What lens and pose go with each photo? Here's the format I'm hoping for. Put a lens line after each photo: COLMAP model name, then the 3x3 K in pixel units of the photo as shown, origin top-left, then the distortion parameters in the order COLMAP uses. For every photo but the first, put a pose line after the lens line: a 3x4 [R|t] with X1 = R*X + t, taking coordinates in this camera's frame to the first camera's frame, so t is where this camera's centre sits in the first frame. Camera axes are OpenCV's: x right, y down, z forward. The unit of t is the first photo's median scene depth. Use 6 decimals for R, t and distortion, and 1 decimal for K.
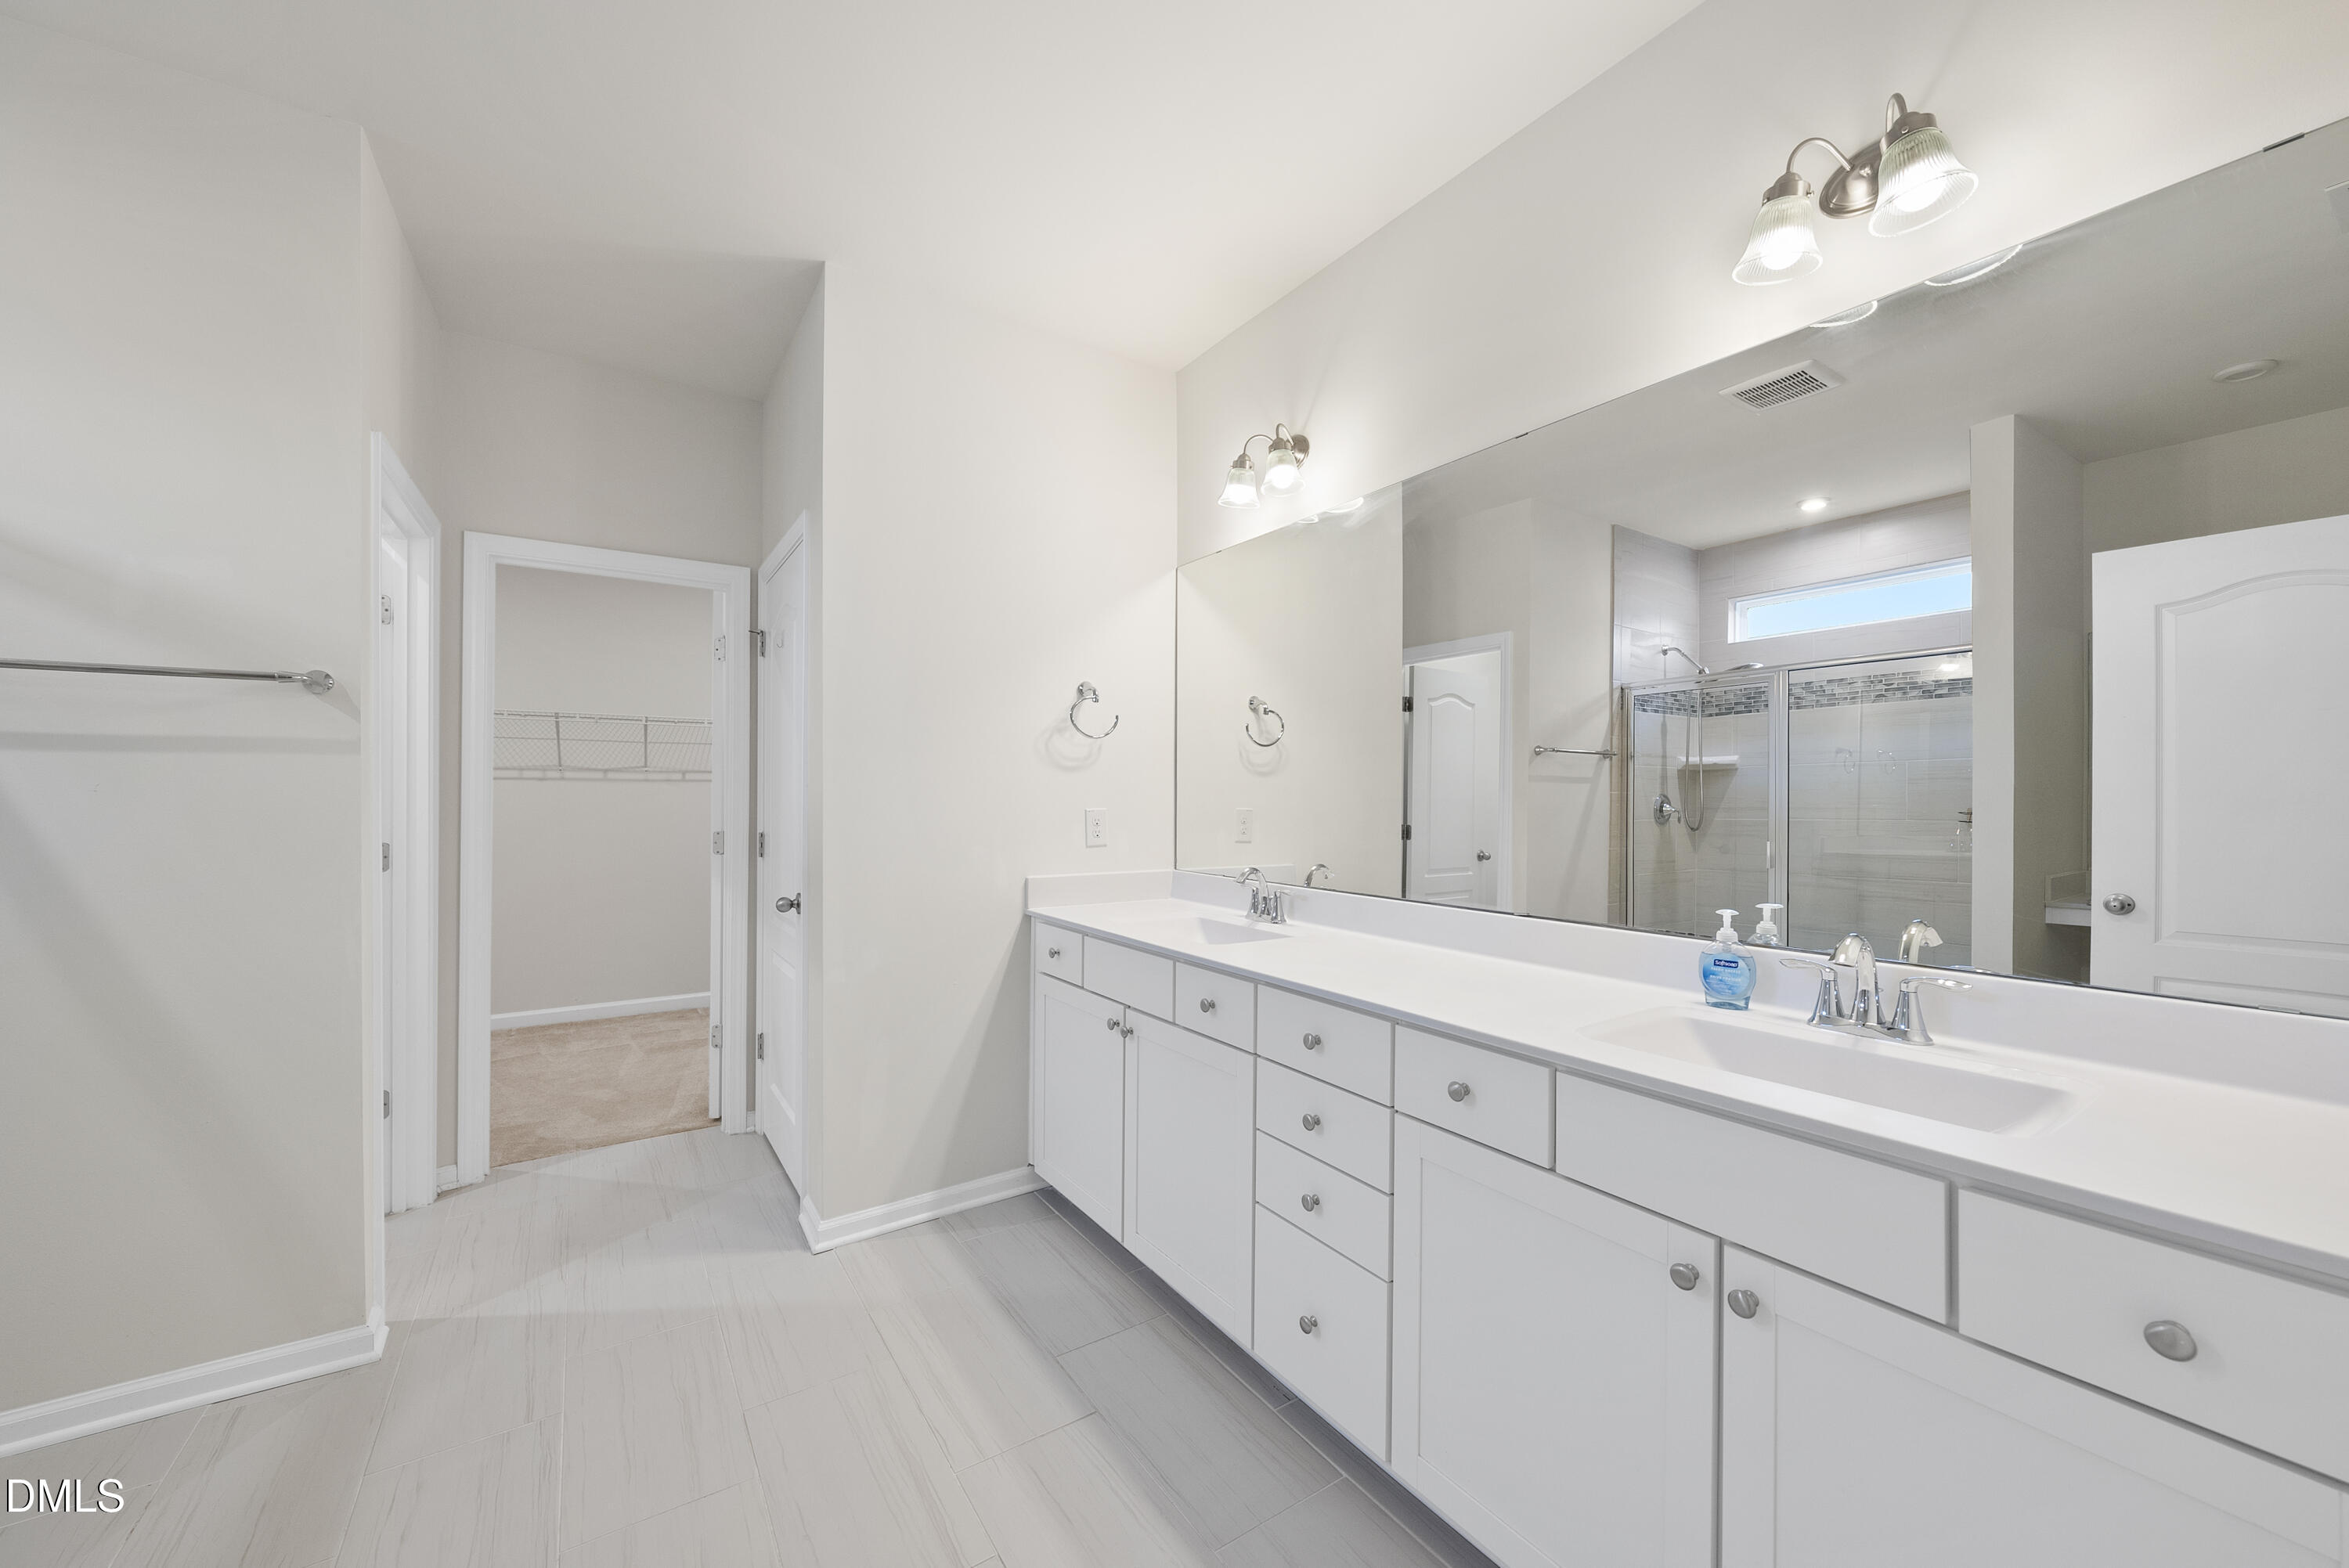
lens RADIAL K [[883.7, 0, 1176.5], [0, 883.7, 791.8], [0, 0, 1]] dist [0.000652, -0.000016]
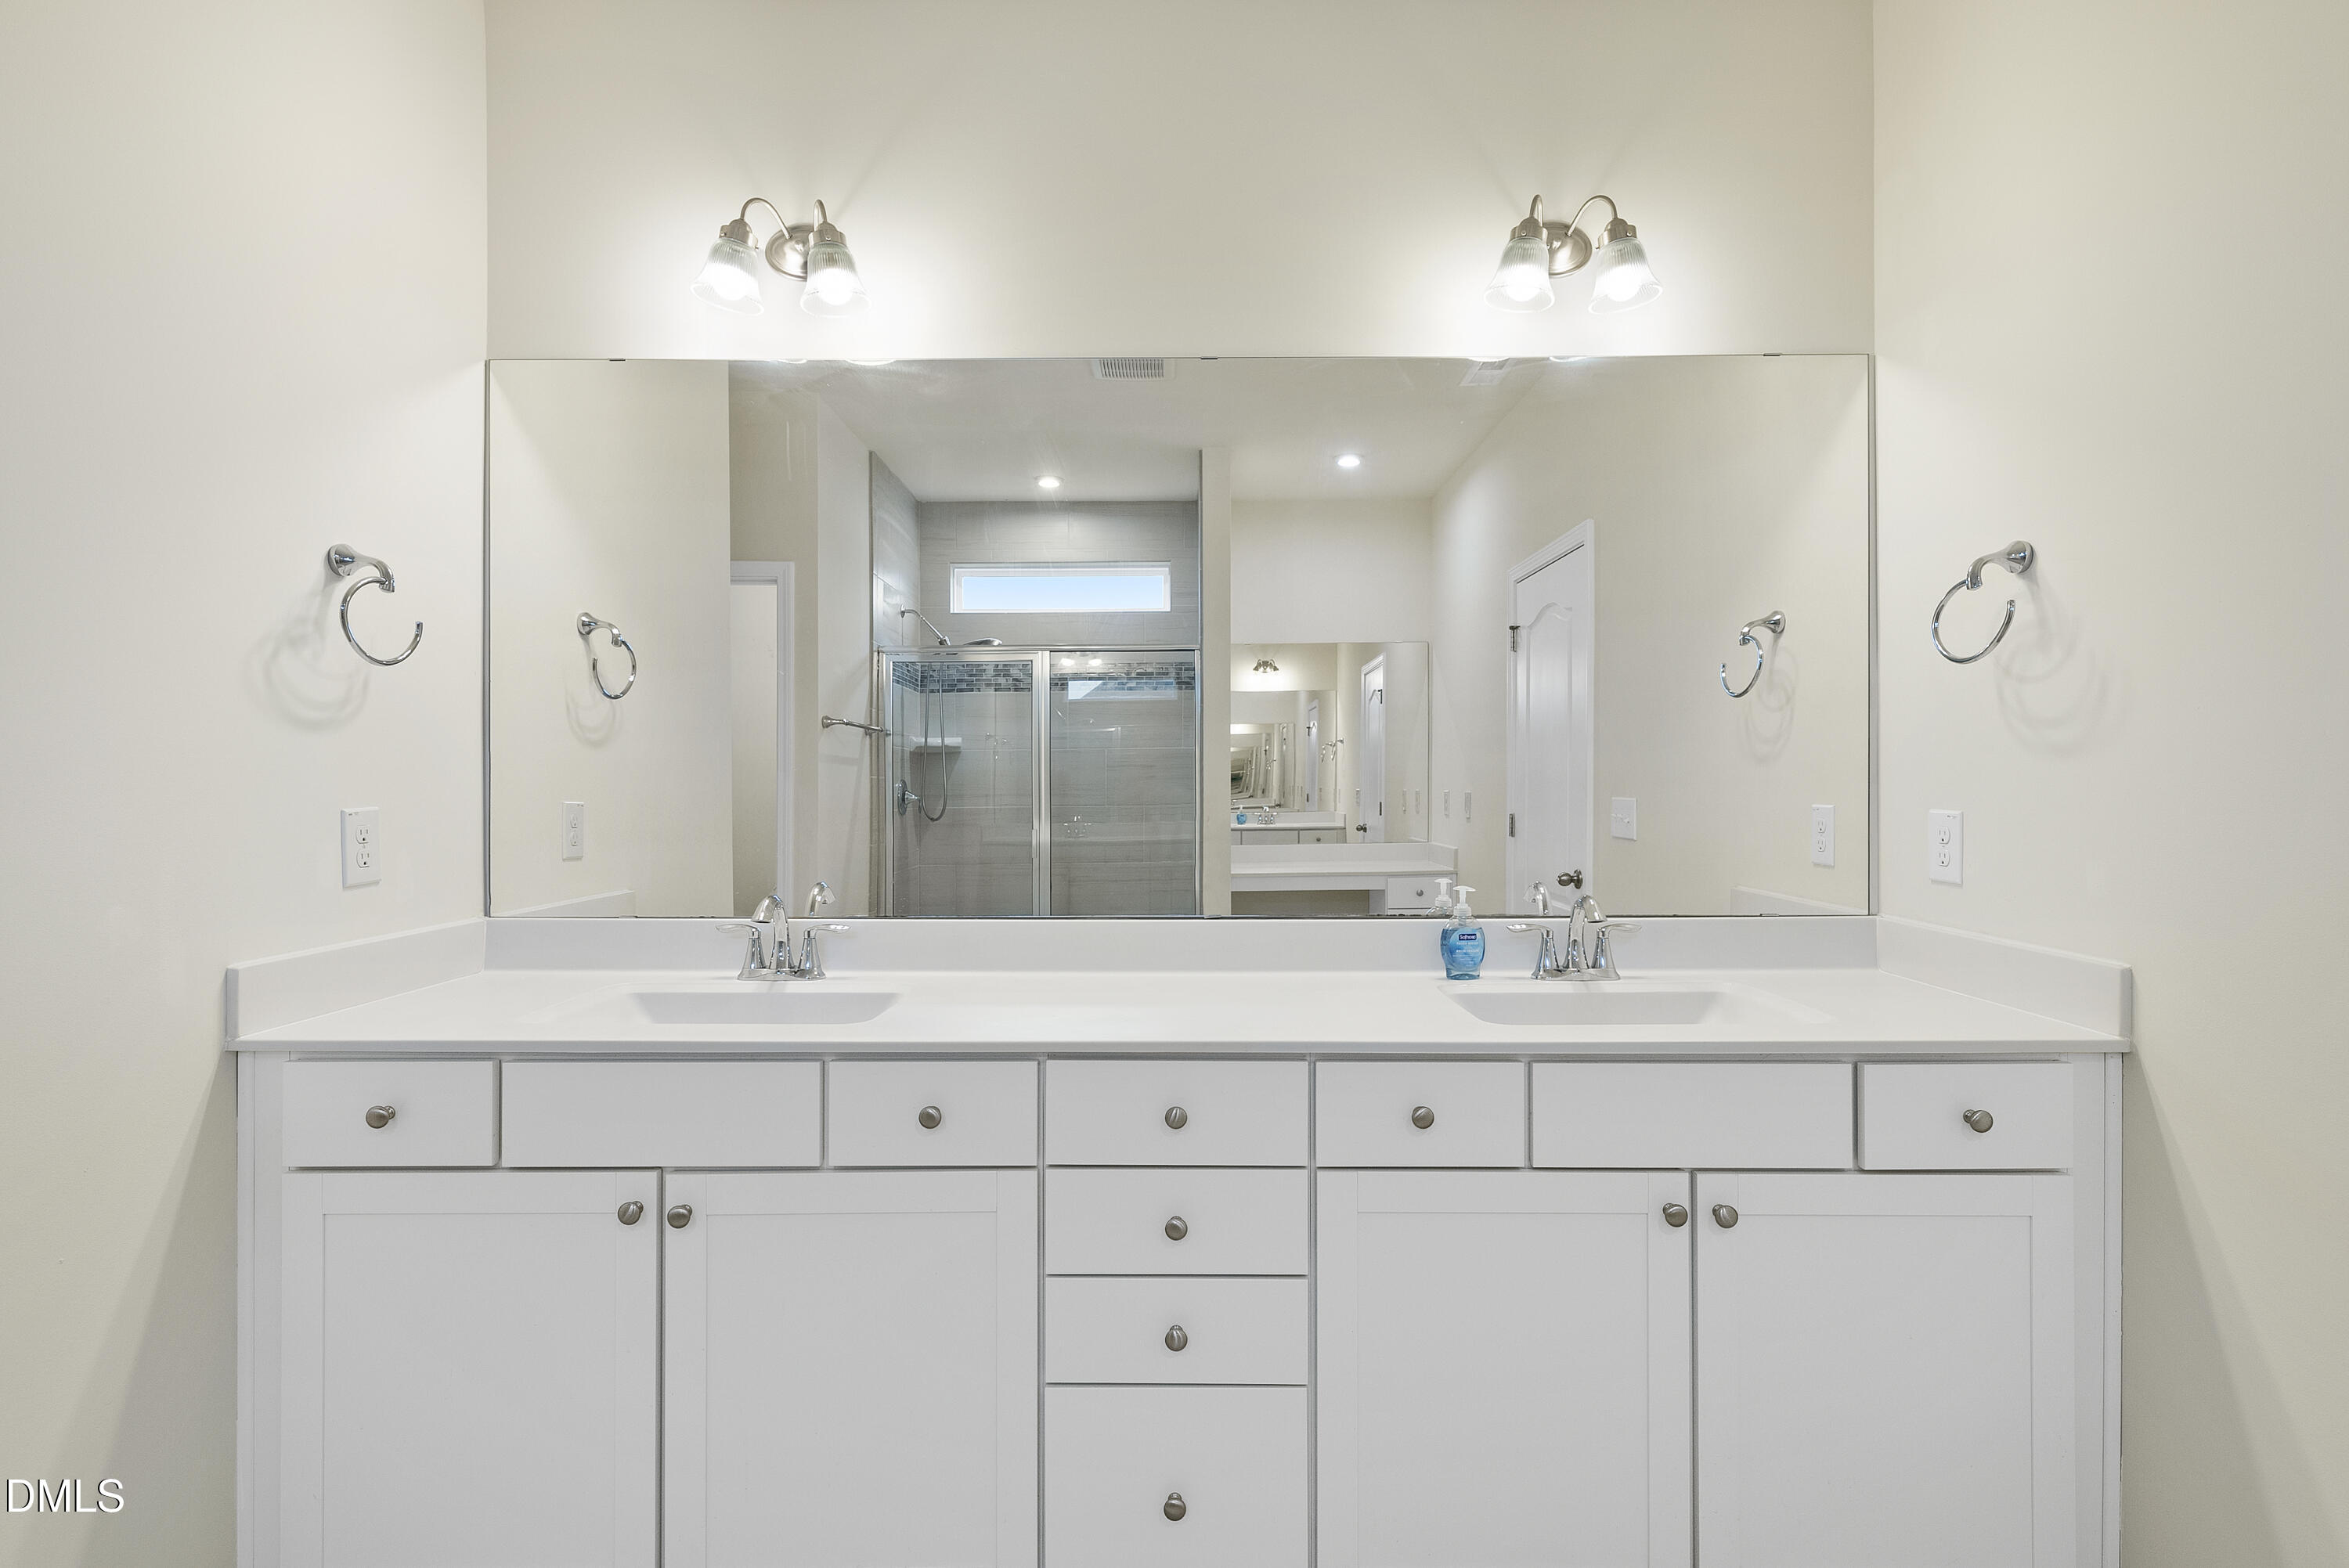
lens RADIAL K [[1132.9, 0, 1174.5], [0, 1132.9, 784.0], [0, 0, 1]] dist [-0.005141, -0.000679]
pose [[0.564819, -0.004802, 0.825201, -0.353323], [0.001985, 0.999988, 0.004460, 0.003762], [-0.825212, -0.000881, 0.564822, 0.276909]]
